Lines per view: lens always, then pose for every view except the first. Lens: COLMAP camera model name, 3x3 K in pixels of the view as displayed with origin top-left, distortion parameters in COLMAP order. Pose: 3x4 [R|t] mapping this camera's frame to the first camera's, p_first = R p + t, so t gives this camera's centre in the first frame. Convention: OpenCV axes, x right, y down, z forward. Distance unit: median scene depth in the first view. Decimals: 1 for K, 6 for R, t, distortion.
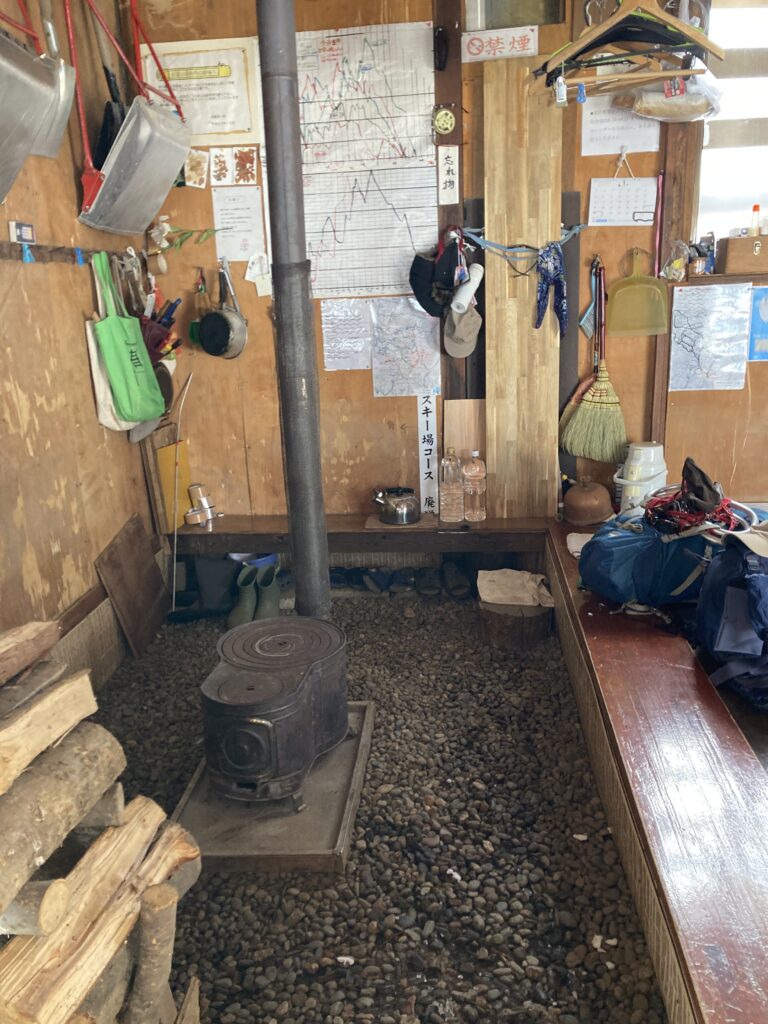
lens RADIAL K [[826.4, 0, 385.8], [0, 826.4, 513.0], [0, 0, 1]] dist [-0.004927, -0.001794]
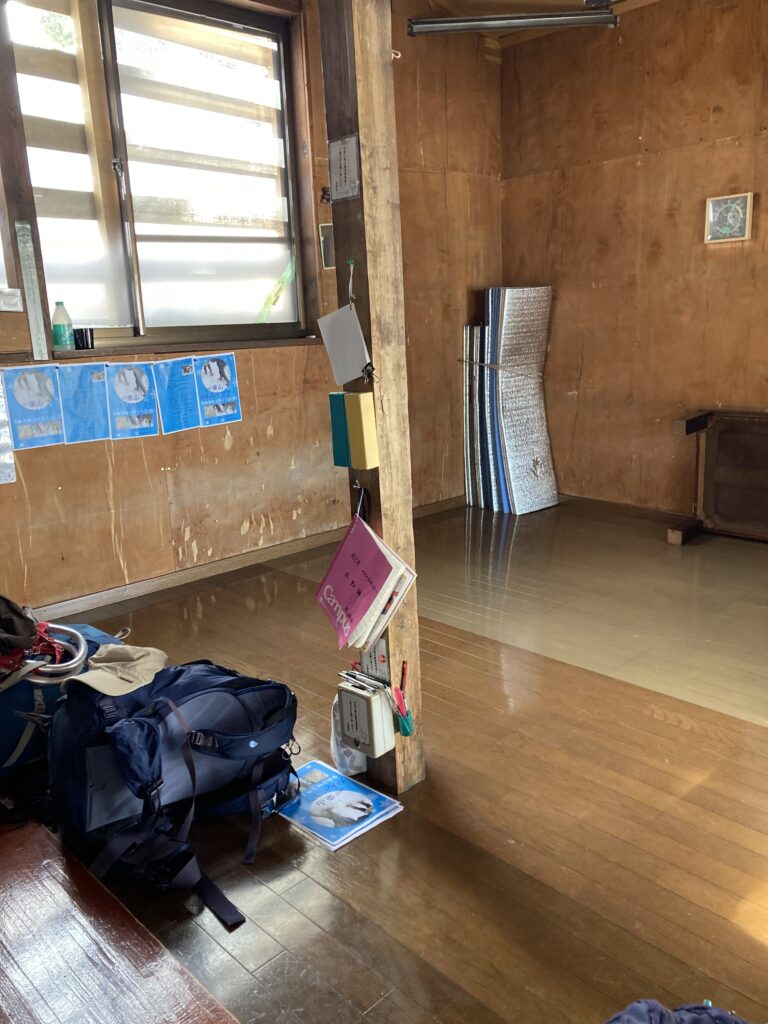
lens RADIAL K [[826.4, 0, 385.2], [0, 826.4, 509.4], [0, 0, 1]] dist [-0.004927, -0.001794]
pose [[0.644305, -0.152221, 0.749466, 0.031589], [0.213806, 0.976767, 0.014582, -0.071478], [-0.734274, 0.150845, 0.661882, 0.188374]]
